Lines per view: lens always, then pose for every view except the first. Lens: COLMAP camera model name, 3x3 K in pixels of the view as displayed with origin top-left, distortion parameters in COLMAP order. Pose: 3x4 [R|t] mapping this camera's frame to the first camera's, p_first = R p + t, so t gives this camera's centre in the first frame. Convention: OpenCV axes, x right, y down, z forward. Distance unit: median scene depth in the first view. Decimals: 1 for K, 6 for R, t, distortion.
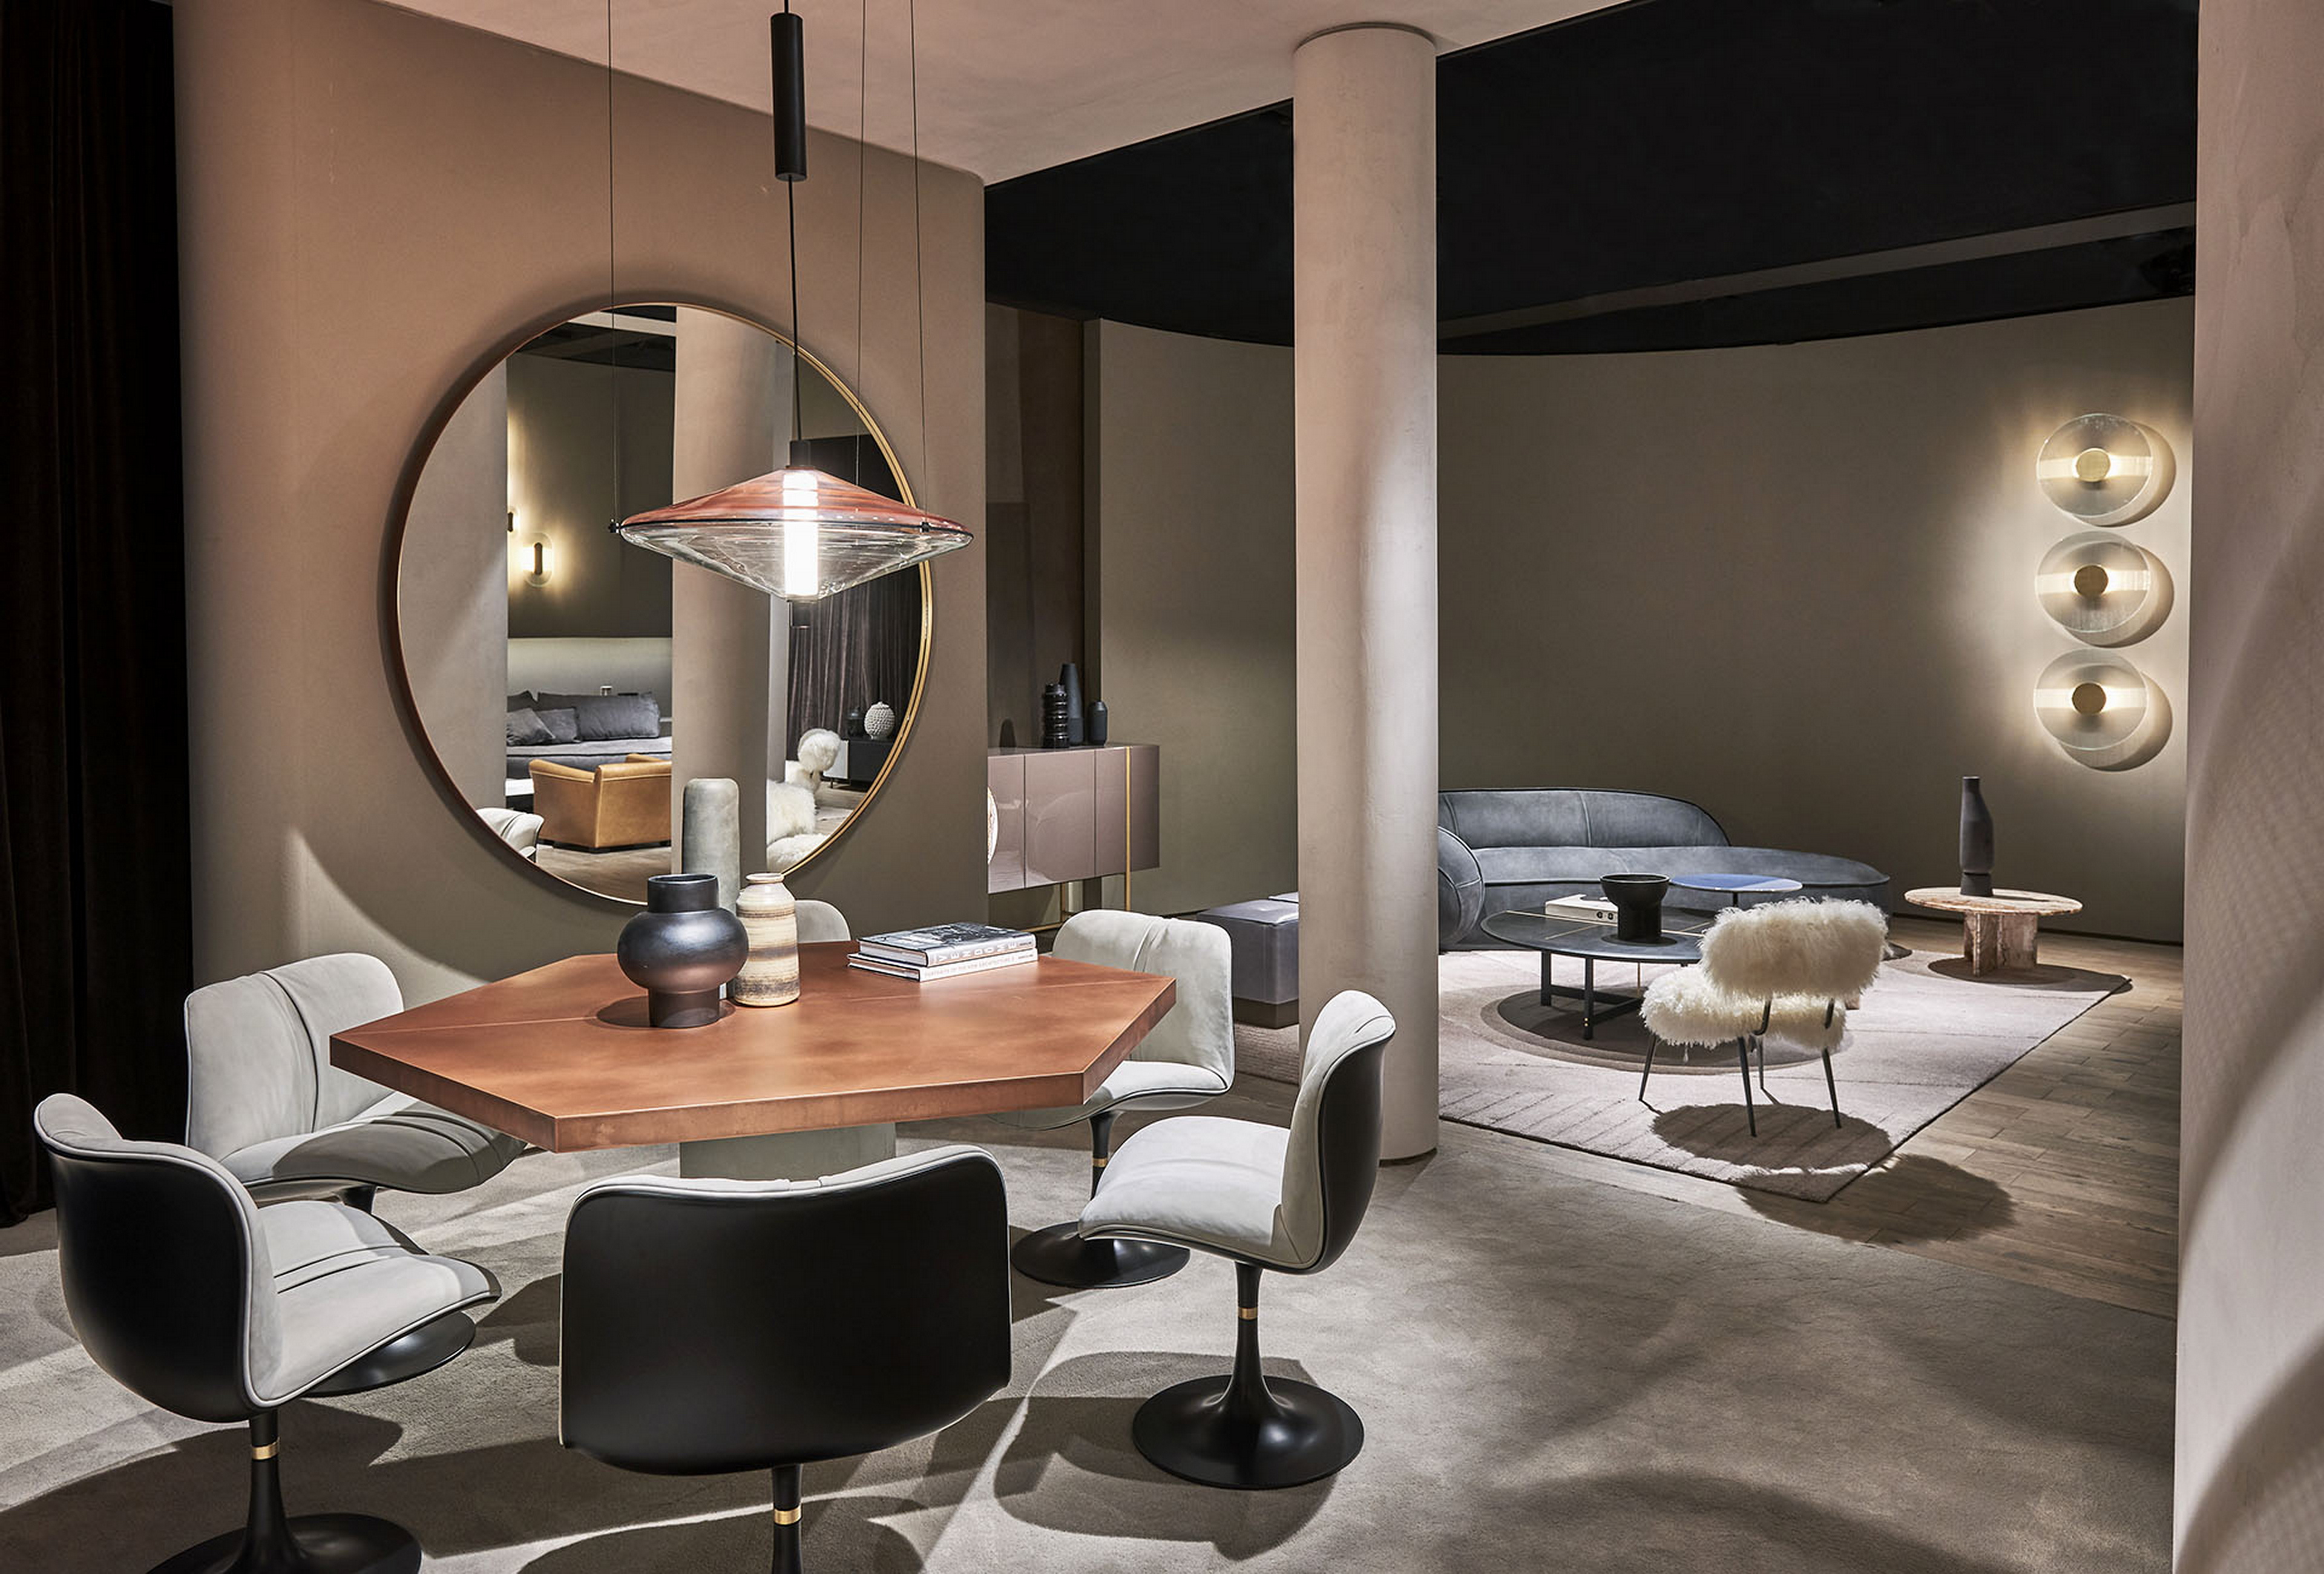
lens RADIAL K [[1666.9, 0, 1161.2], [0, 1666.9, 707.7], [0, 0, 1]] dist [0.008628, -0.001941]
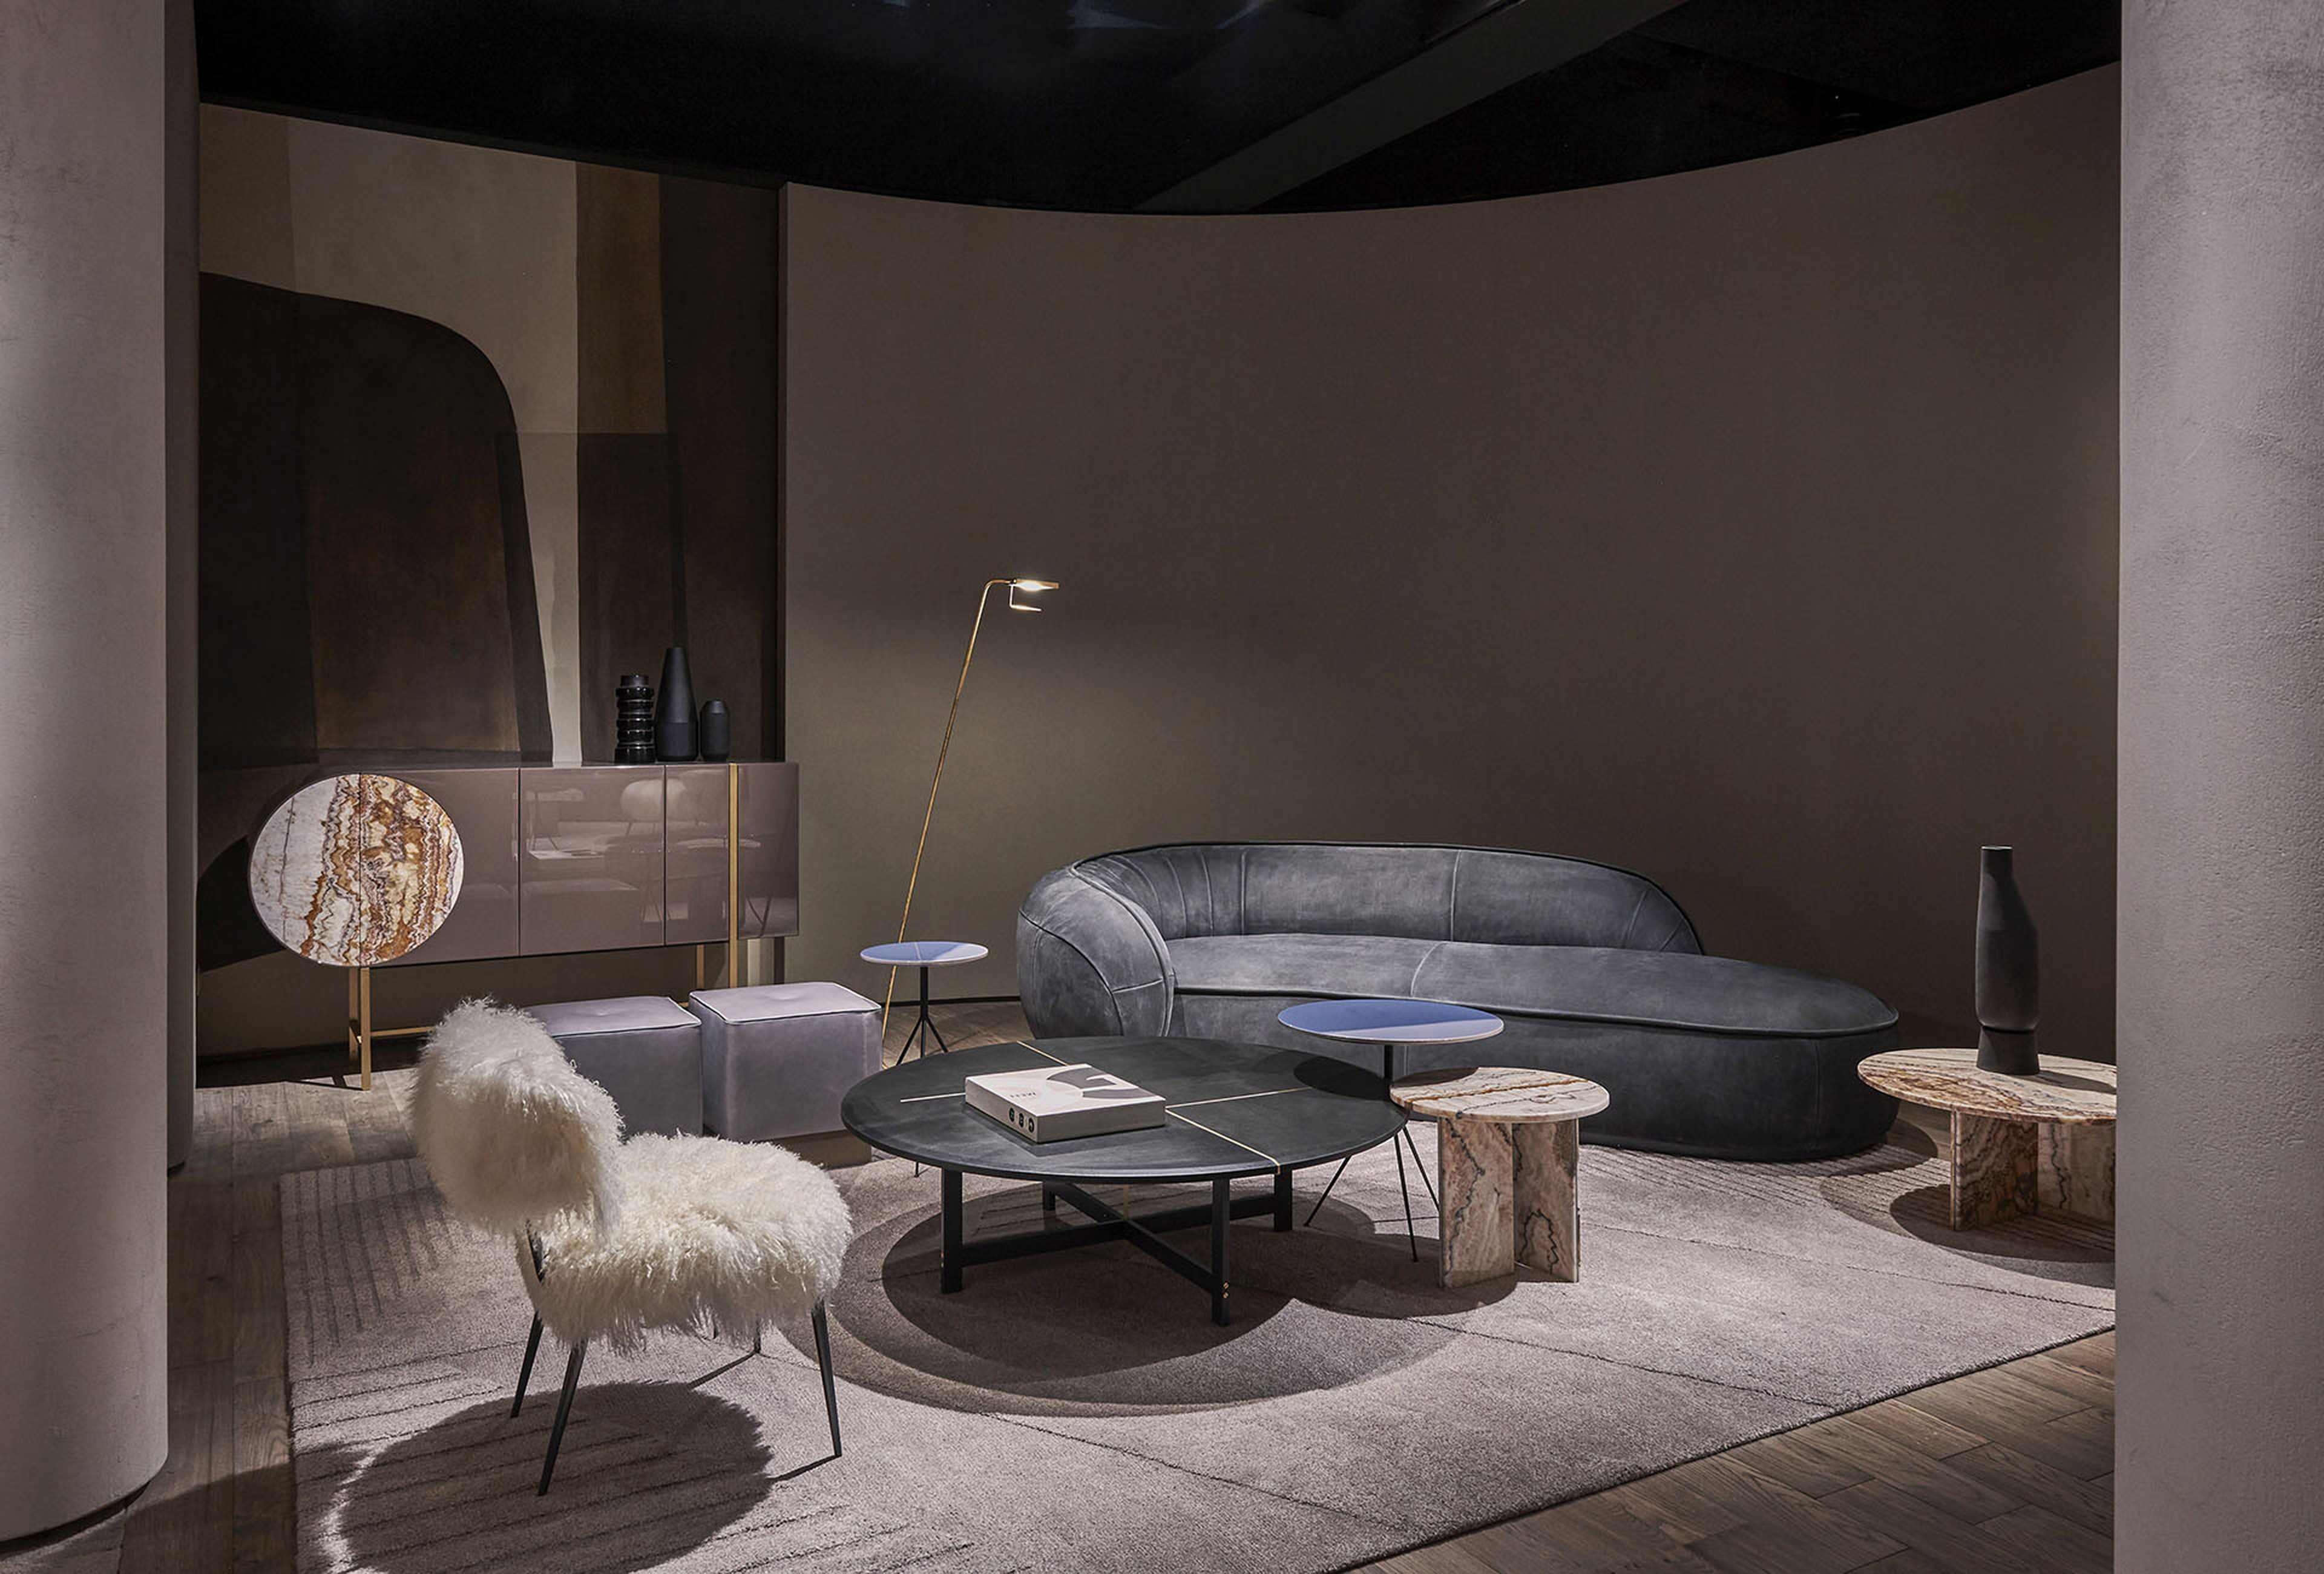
lens RADIAL K [[1666.9, 0, 1161.2], [0, 1666.9, 707.7], [0, 0, 1]] dist [0.008628, -0.001941]
pose [[0.944537, 0.008865, -0.328285, 0.644854], [-0.017083, 0.999609, -0.022159, 0.020787], [0.327960, 0.026538, 0.944319, 0.648351]]
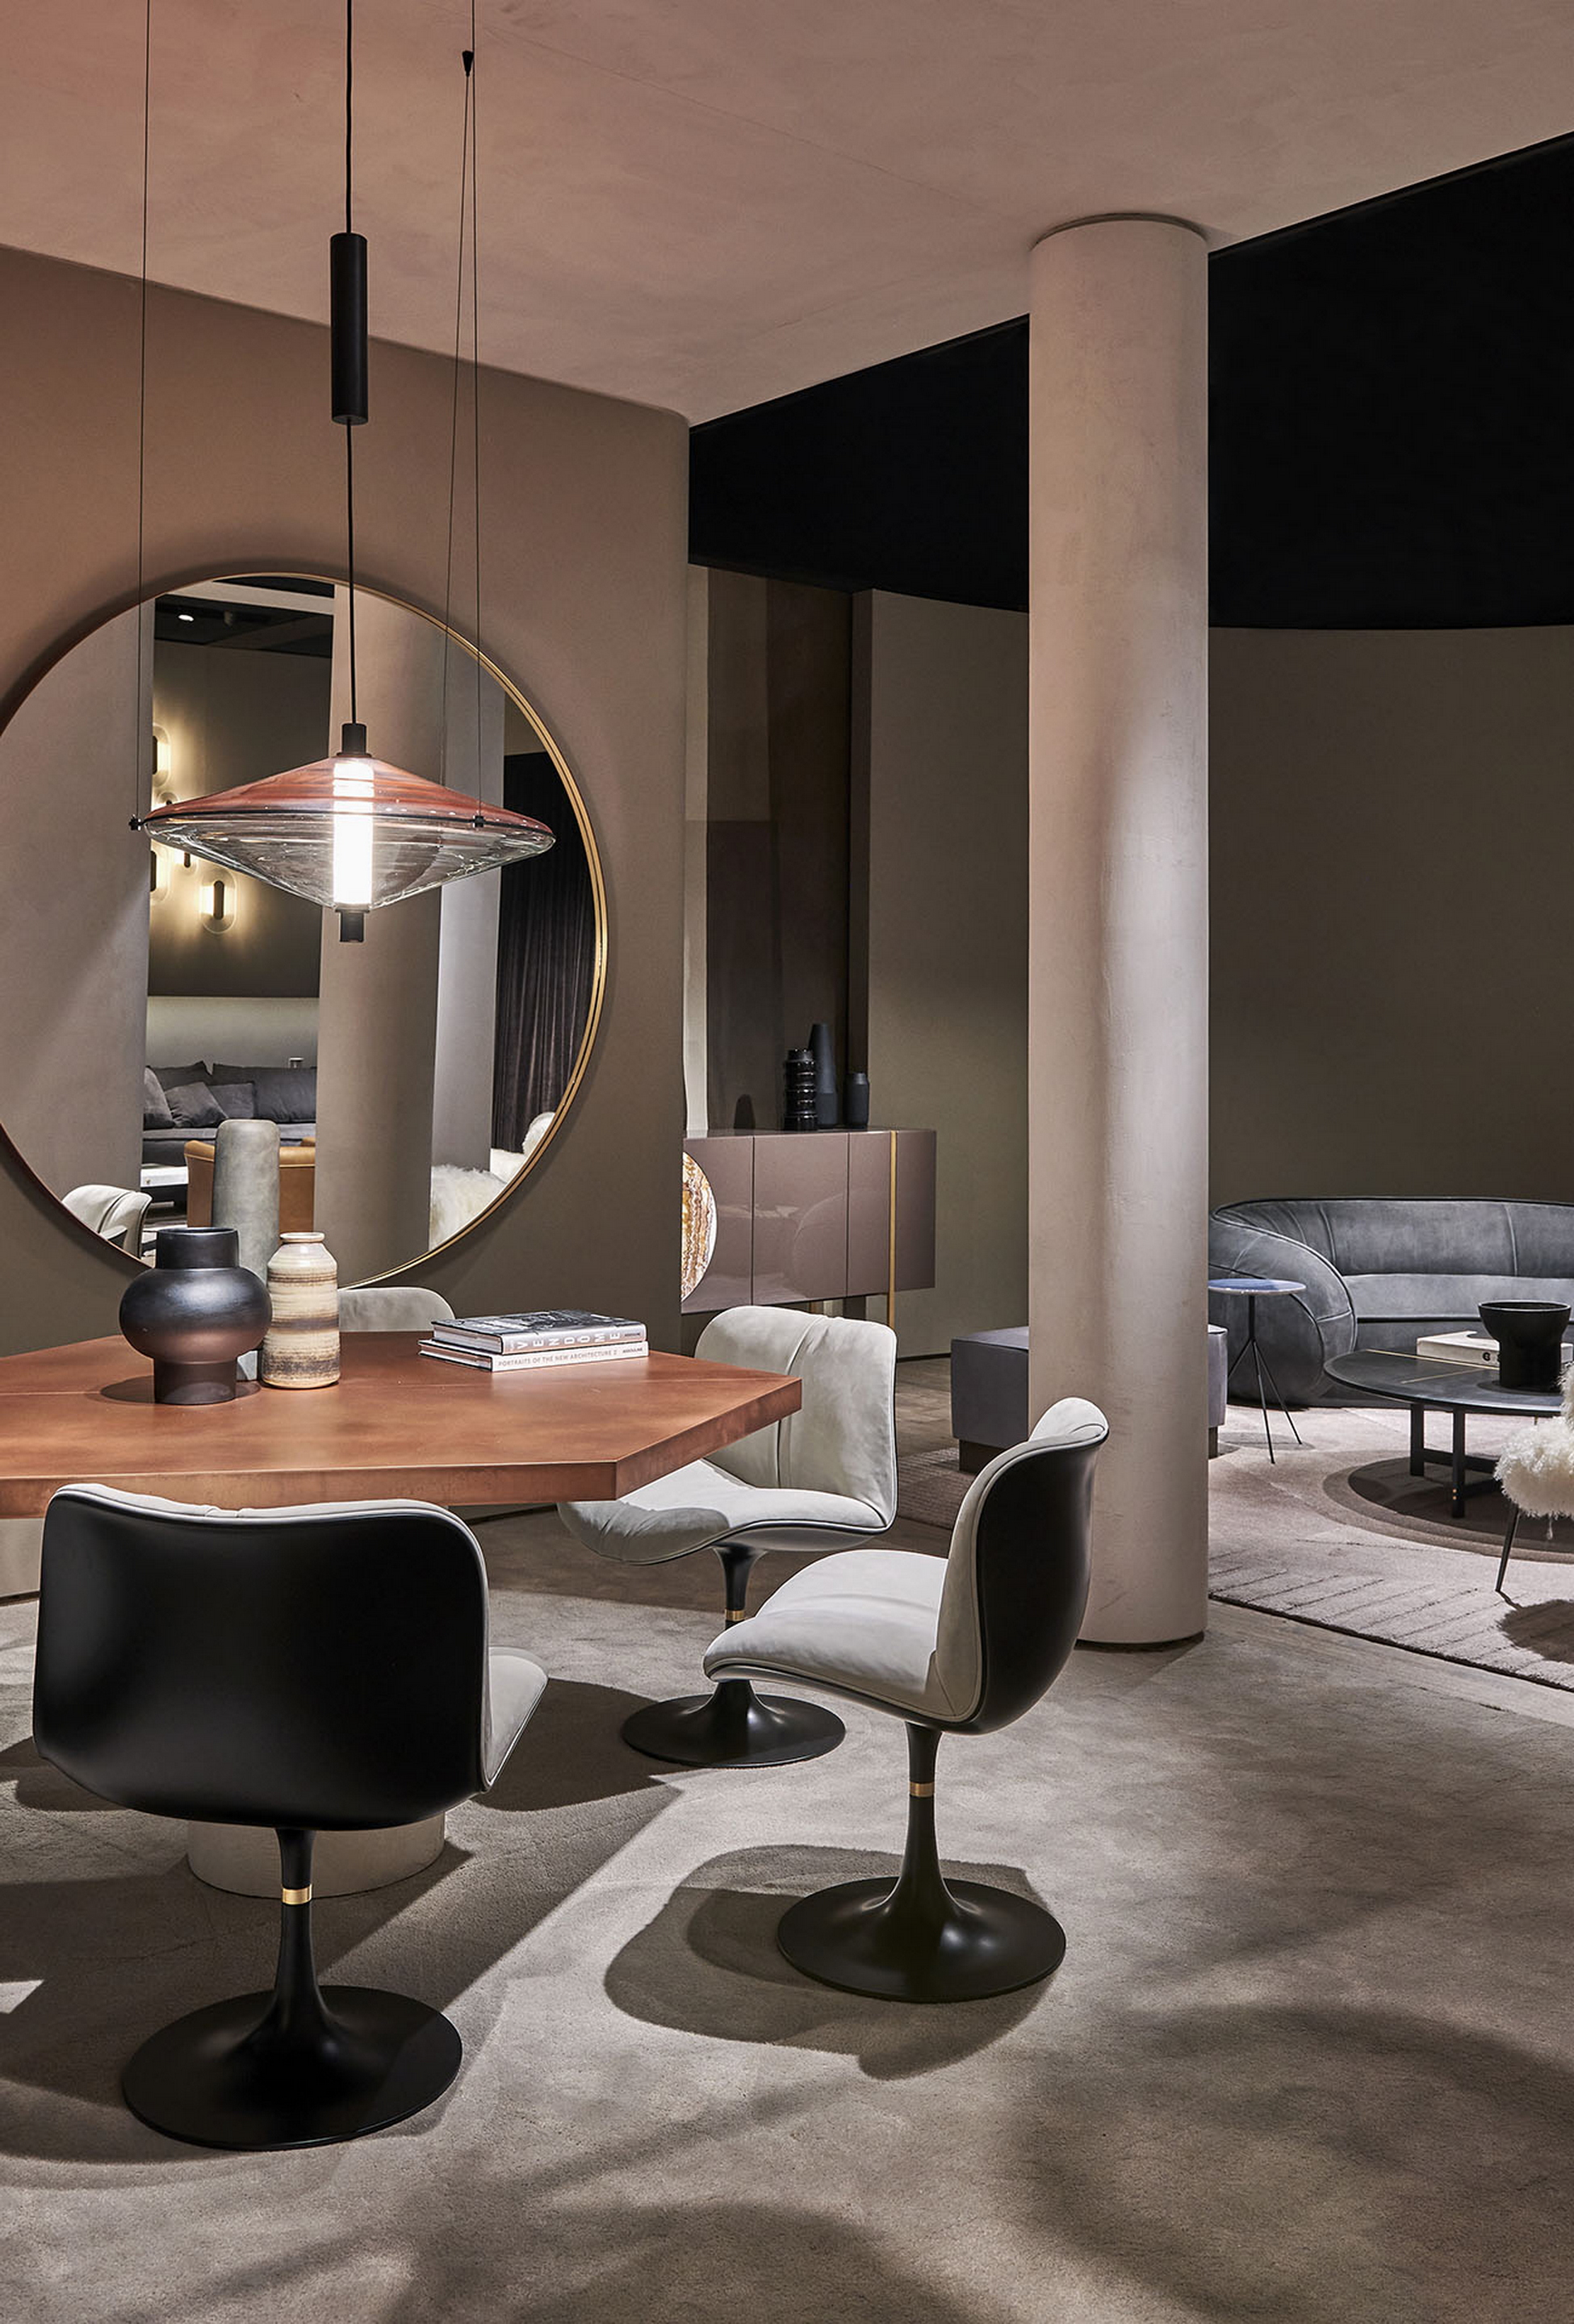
lens RADIAL K [[2209.9, 0, 776.3], [0, 2209.9, 1001.5], [0, 0, 1]] dist [-0.008889, 0.012902]
pose [[0.991310, 0.008973, -0.131242, 0.101839], [-0.015446, 0.998709, -0.048387, 0.023156], [0.130638, 0.049993, 0.990169, -0.057762]]
